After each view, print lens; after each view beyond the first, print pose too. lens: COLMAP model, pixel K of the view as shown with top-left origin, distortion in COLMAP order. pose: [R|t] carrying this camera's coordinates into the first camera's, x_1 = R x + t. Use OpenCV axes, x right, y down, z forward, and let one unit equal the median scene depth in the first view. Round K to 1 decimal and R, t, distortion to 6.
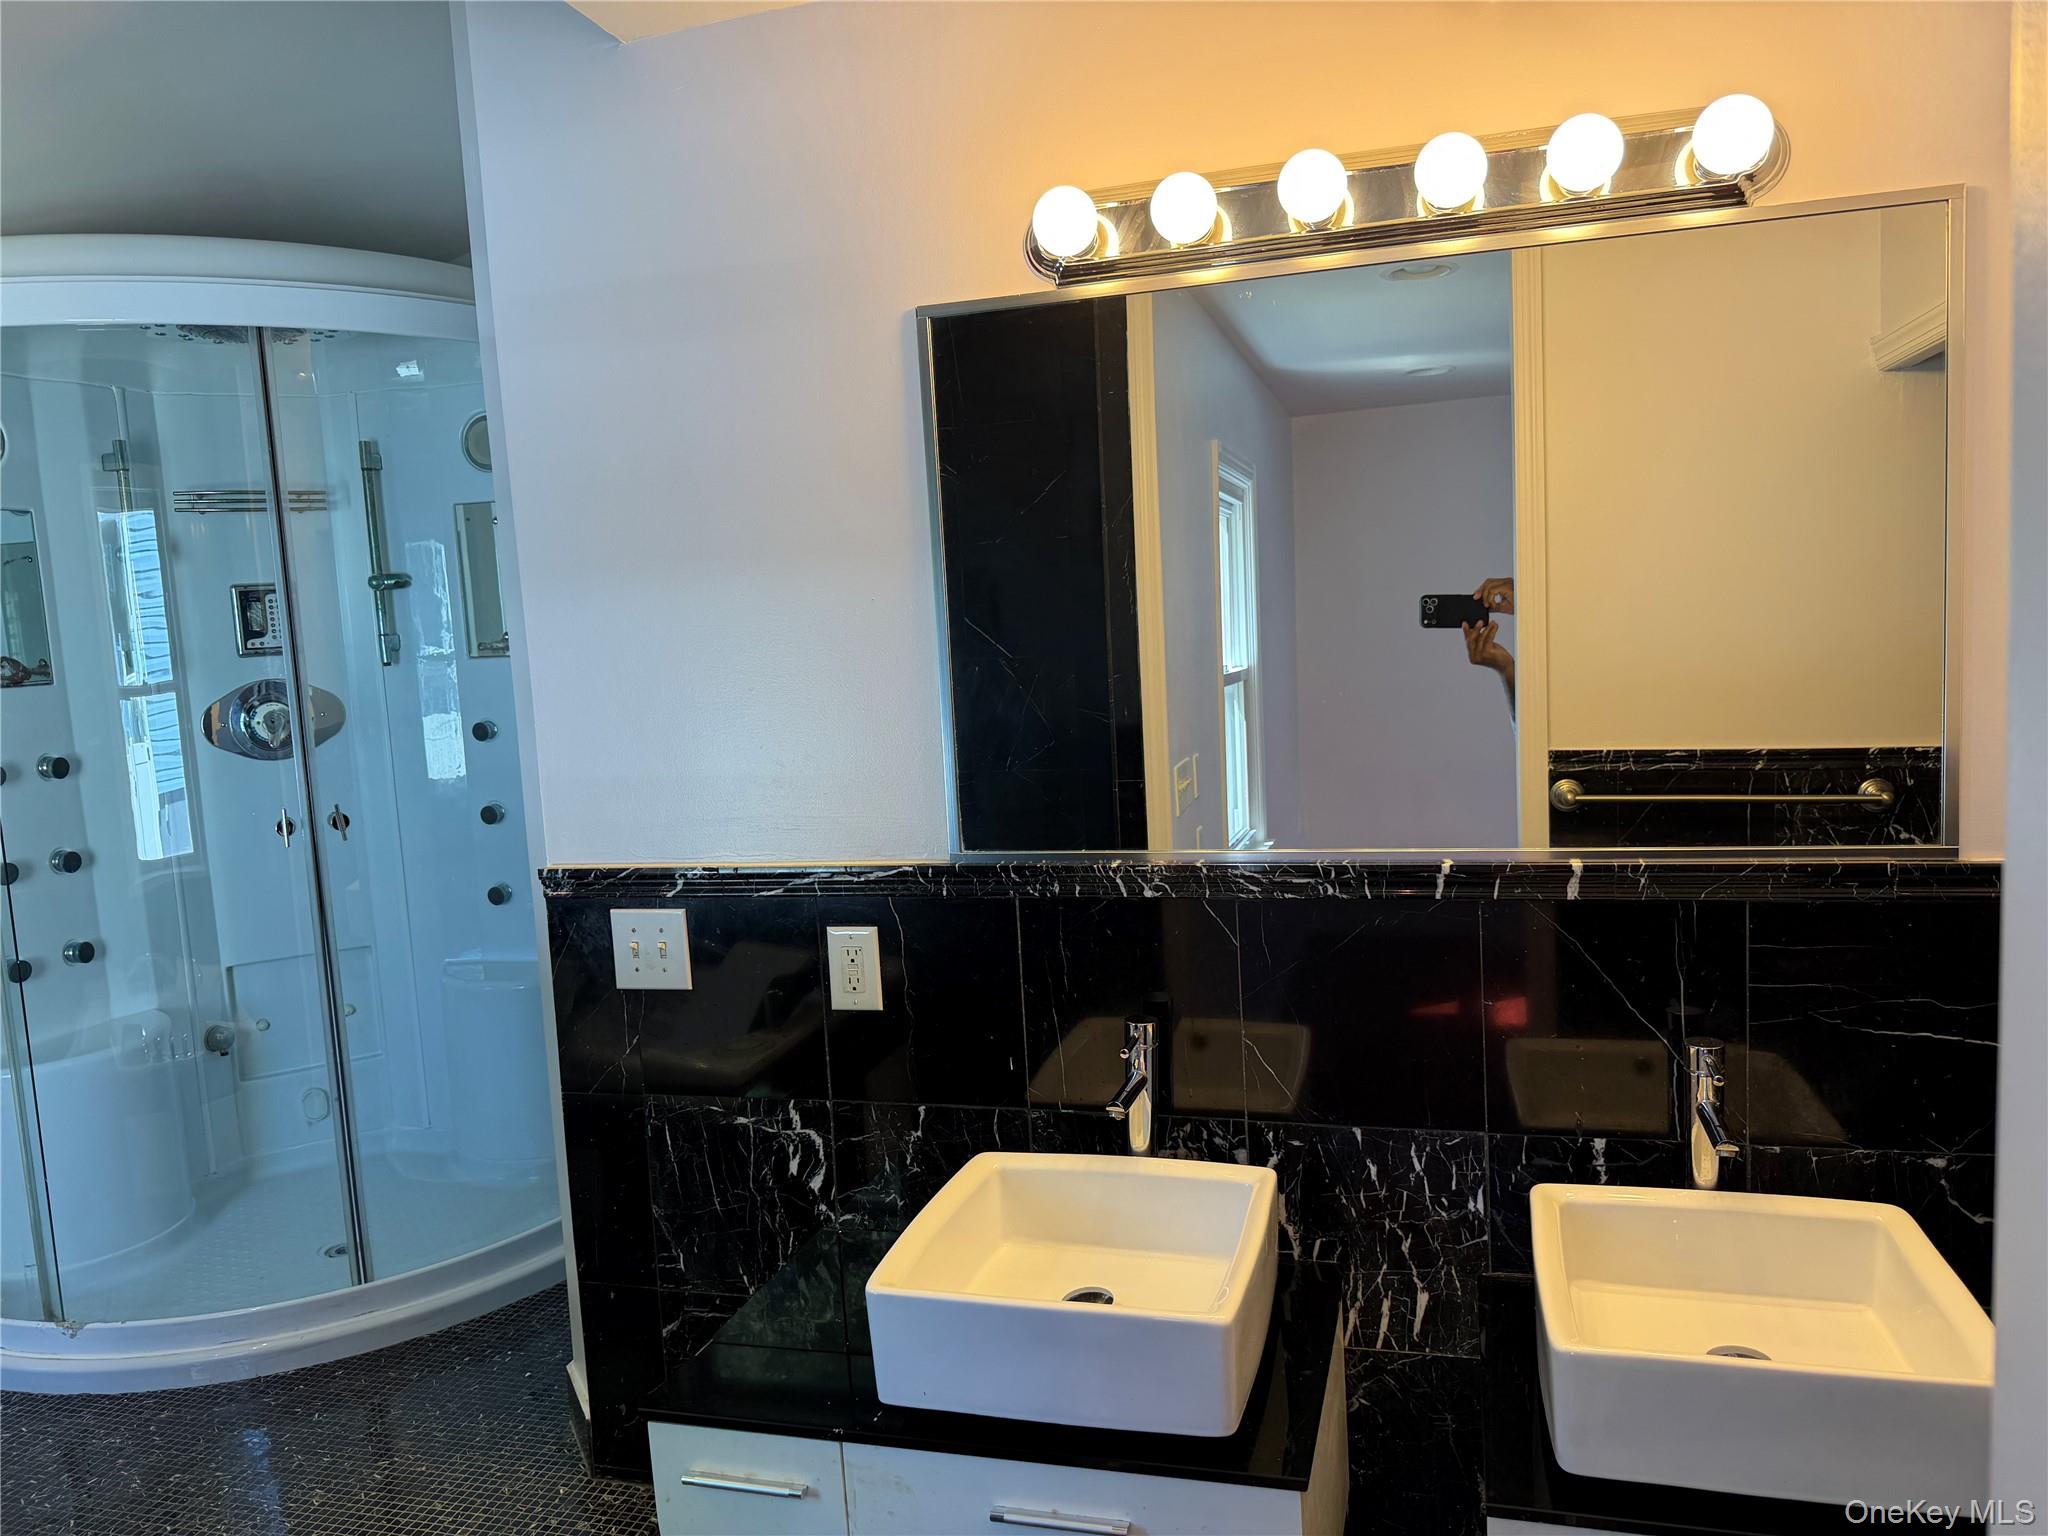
lens RADIAL K [[1456.7, 0, 1045.4], [0, 1456.7, 765.0], [0, 0, 1]] dist [0.065292, -0.110811]
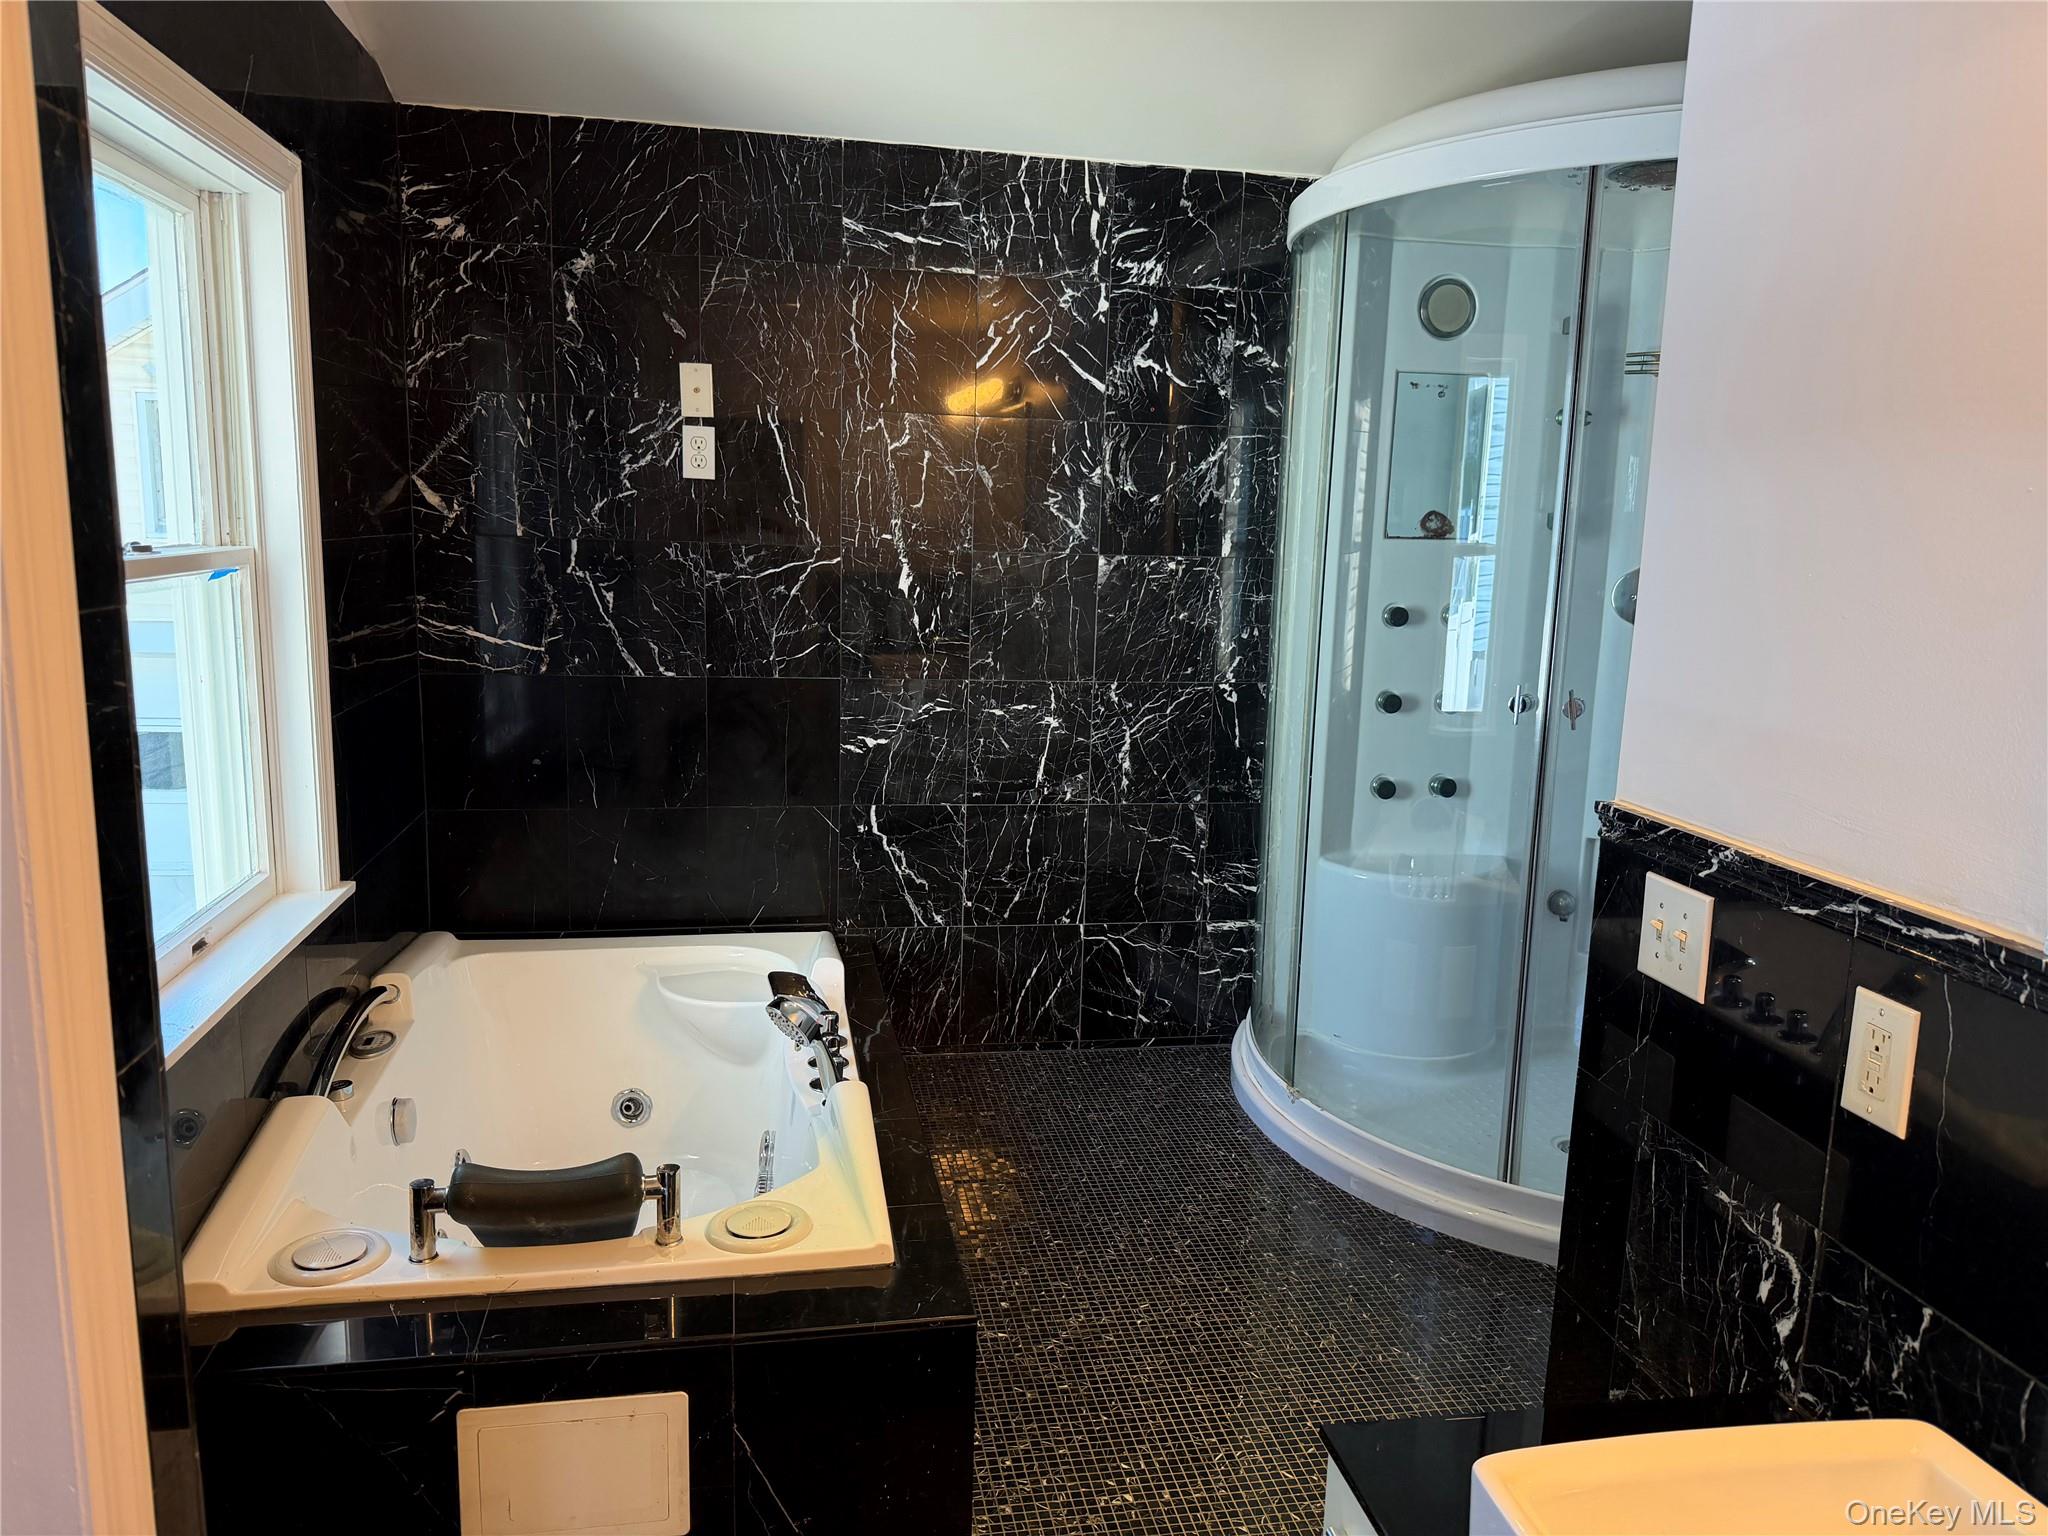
lens RADIAL K [[1455.4, 0, 1024.0], [0, 1455.4, 768.0], [0, 0, 1]] dist [0.066492, -0.103103]
pose [[0.435025, 0.222412, -0.872517, 0.236367], [-0.150253, 0.973357, 0.173203, -0.042704], [0.887793, 0.055751, 0.456853, 0.333780]]
